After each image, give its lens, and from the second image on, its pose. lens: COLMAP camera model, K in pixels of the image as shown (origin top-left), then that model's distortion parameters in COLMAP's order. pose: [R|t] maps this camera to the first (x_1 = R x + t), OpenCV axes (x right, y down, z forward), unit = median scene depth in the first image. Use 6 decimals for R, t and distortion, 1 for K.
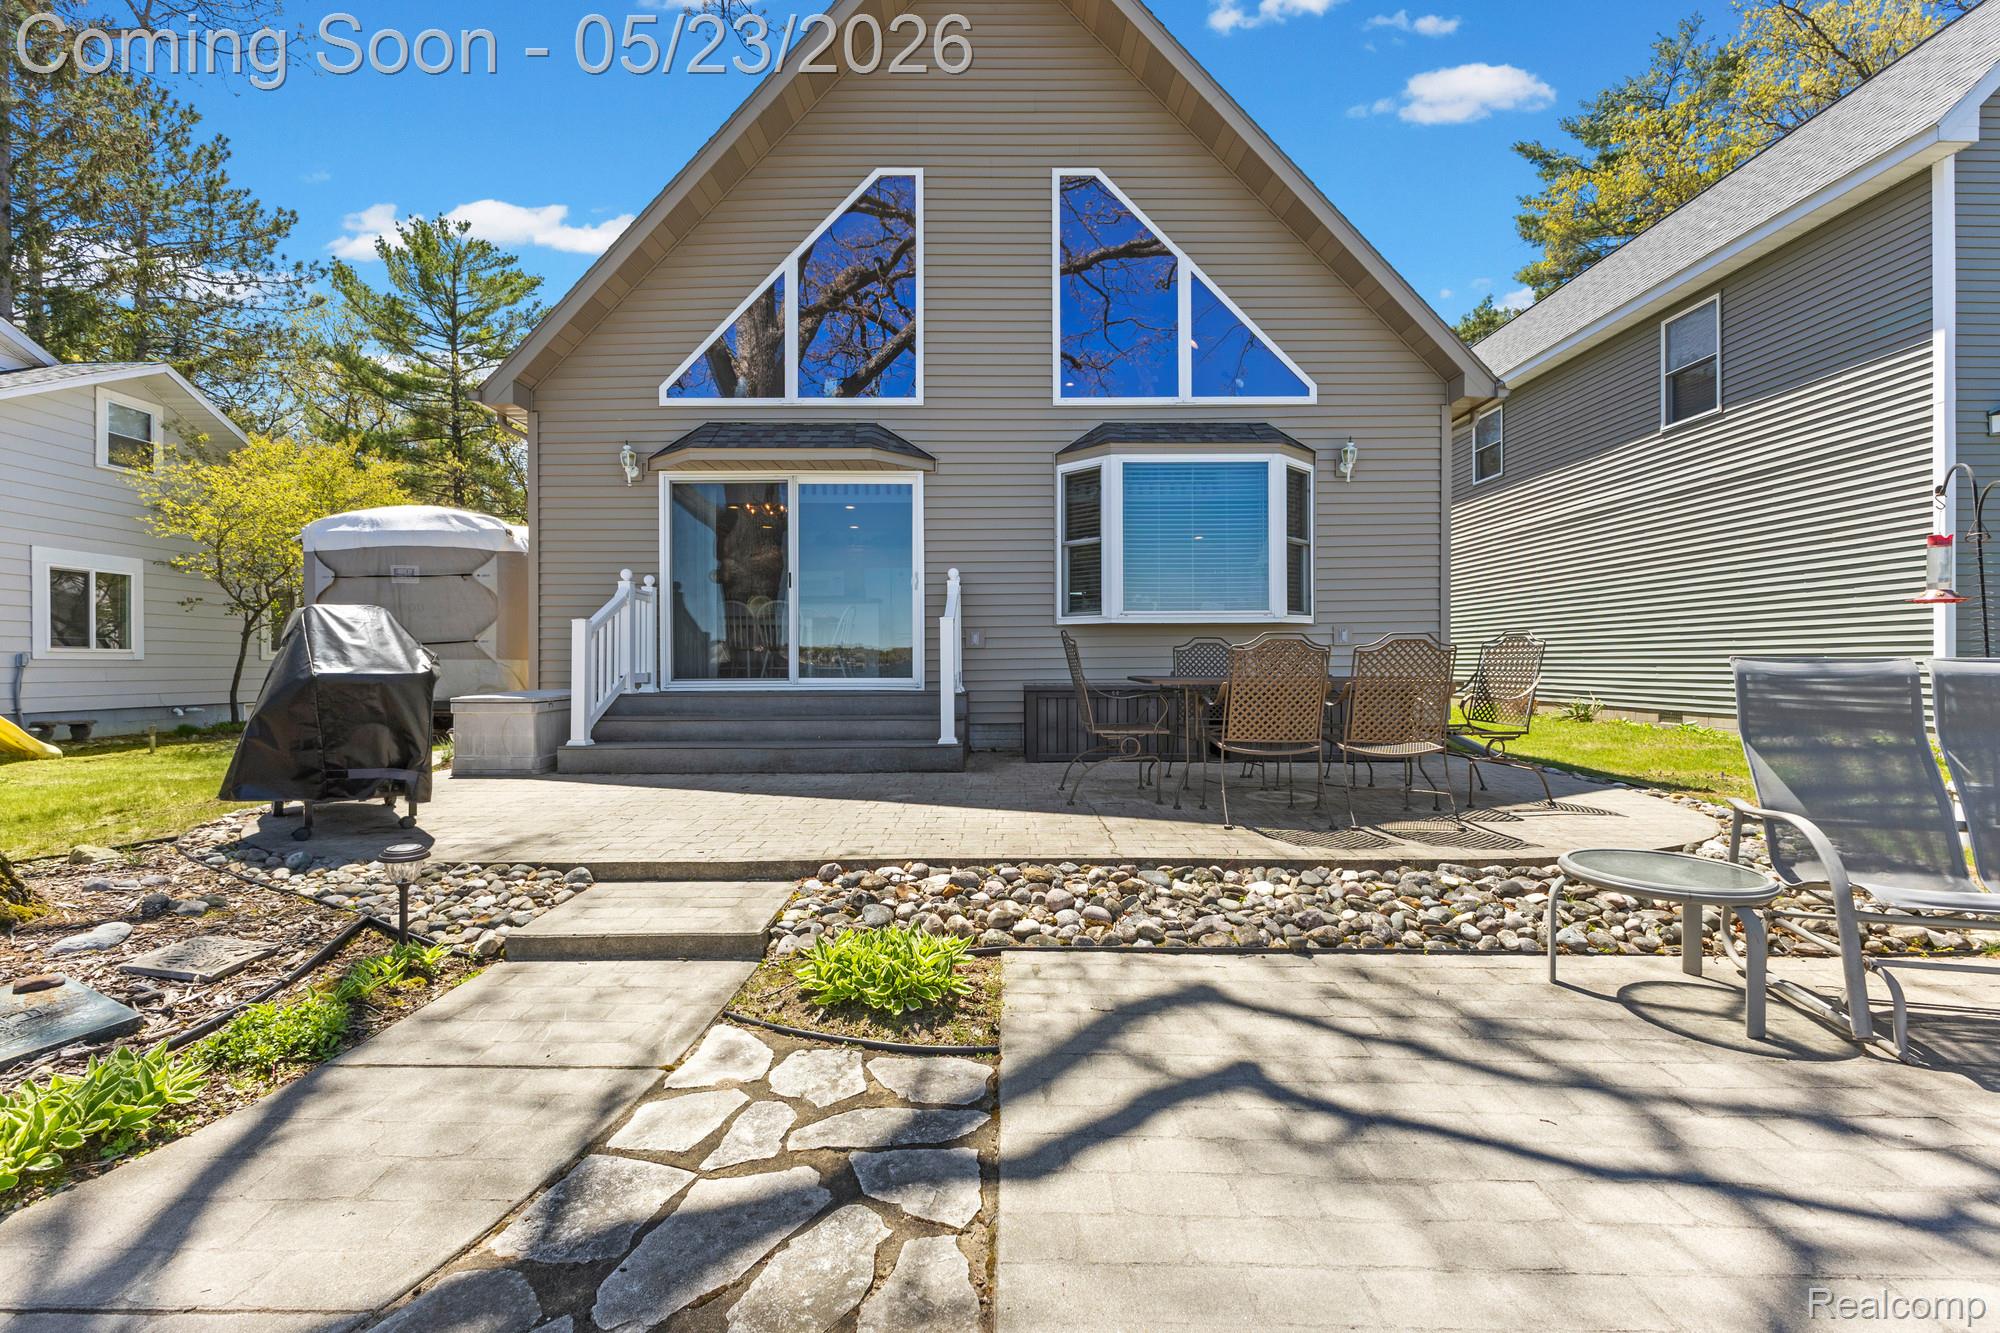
lens RADIAL K [[861.5, 0, 1001.2], [0, 861.5, 663.0], [0, 0, 1]] dist [0.005788, -0.000201]
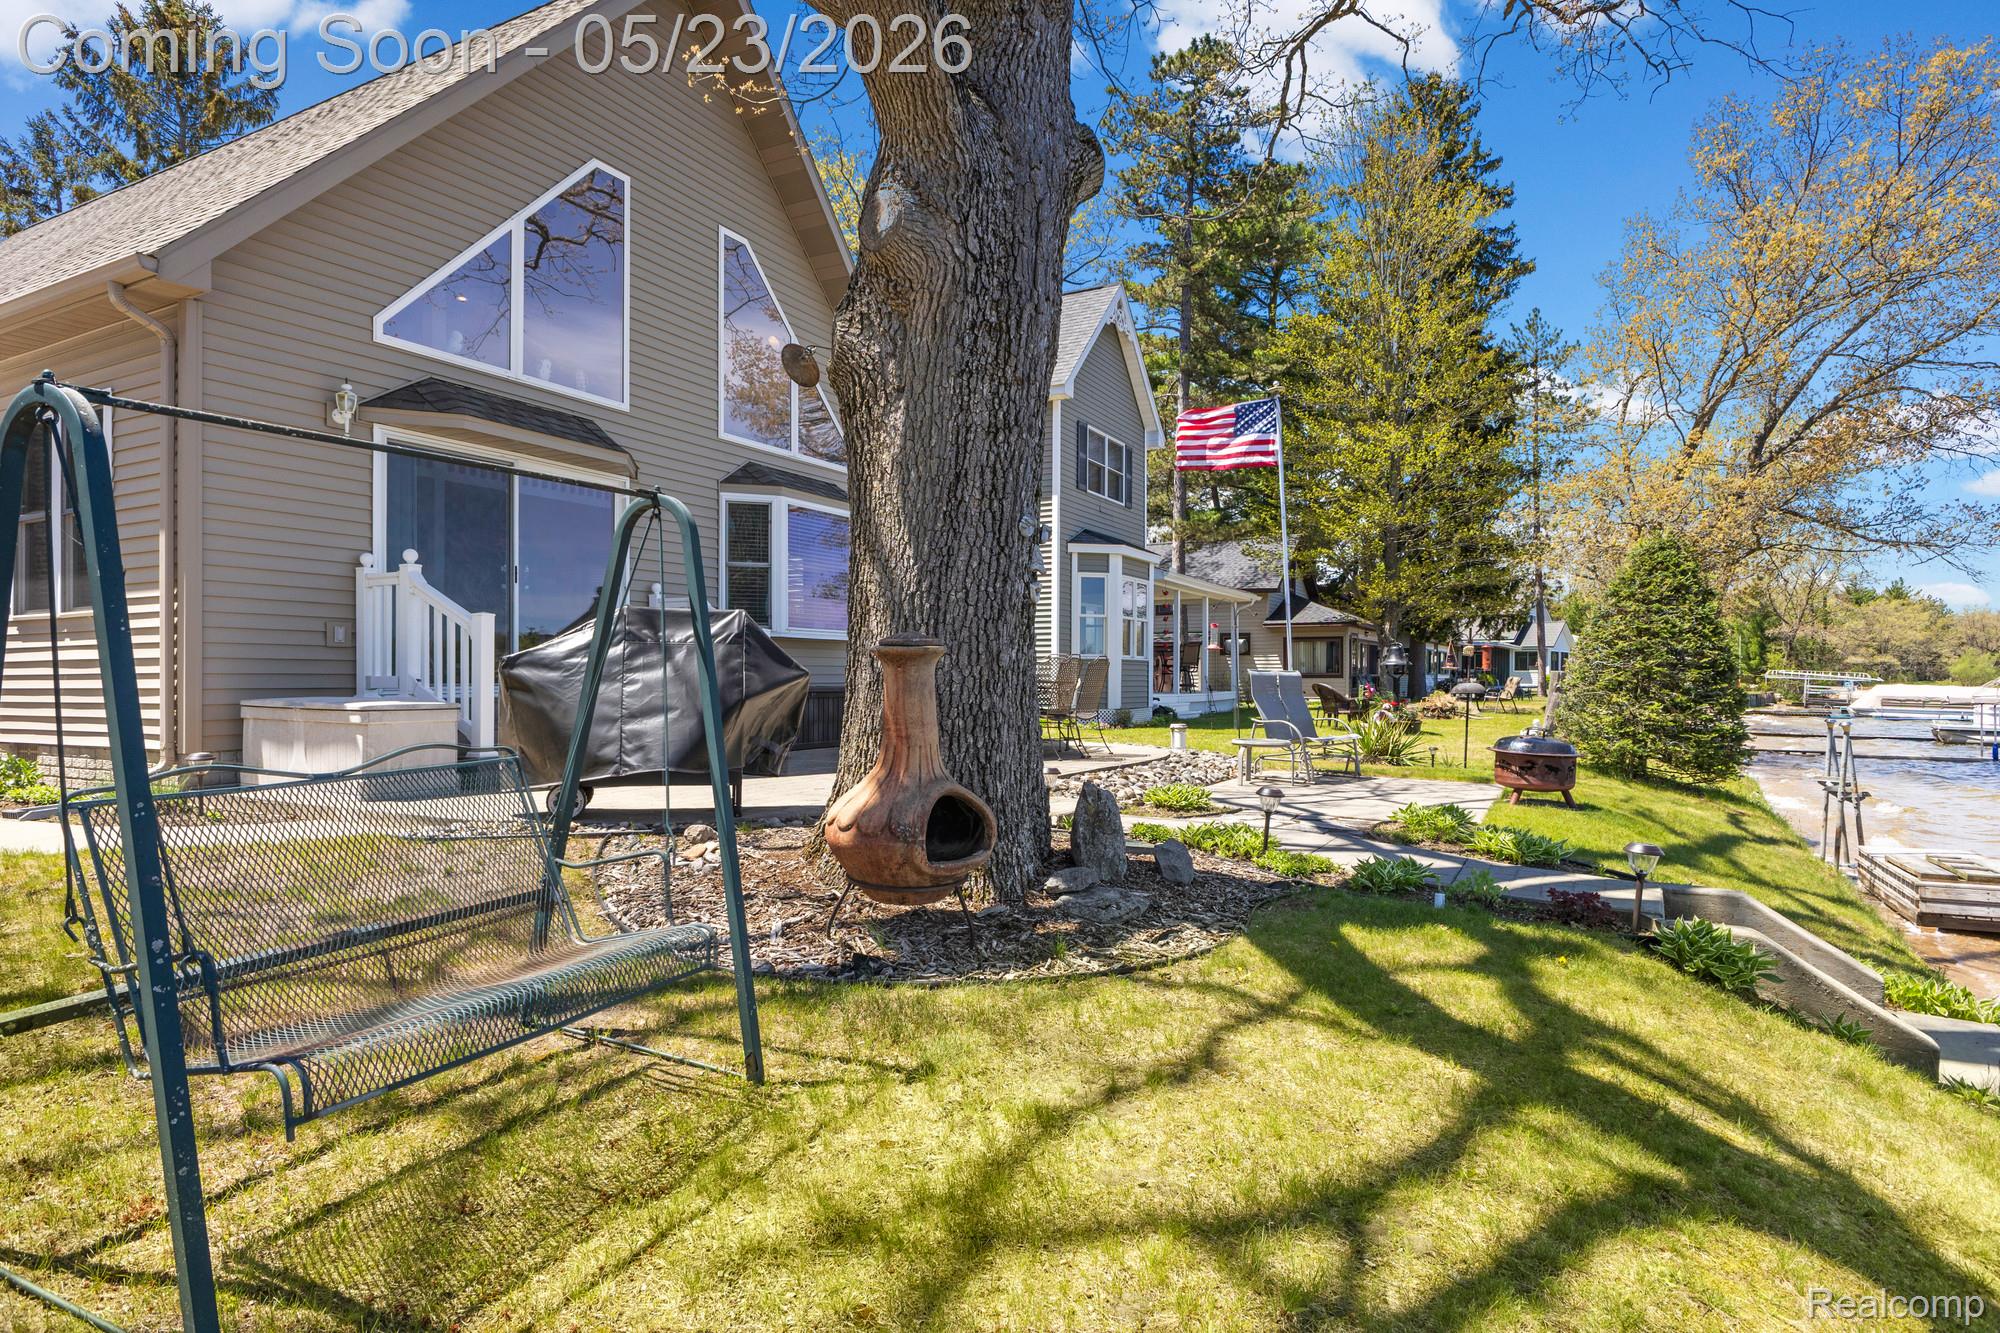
lens RADIAL K [[1123.8, 0, 995.4], [0, 1123.8, 639.7], [0, 0, 1]] dist [-0.005728, -0.000337]
pose [[0.464678, 0.035254, 0.884777, -1.031910], [0.000095, 0.999205, -0.039863, 0.015115], [-0.885480, 0.018608, 0.464306, 0.029064]]
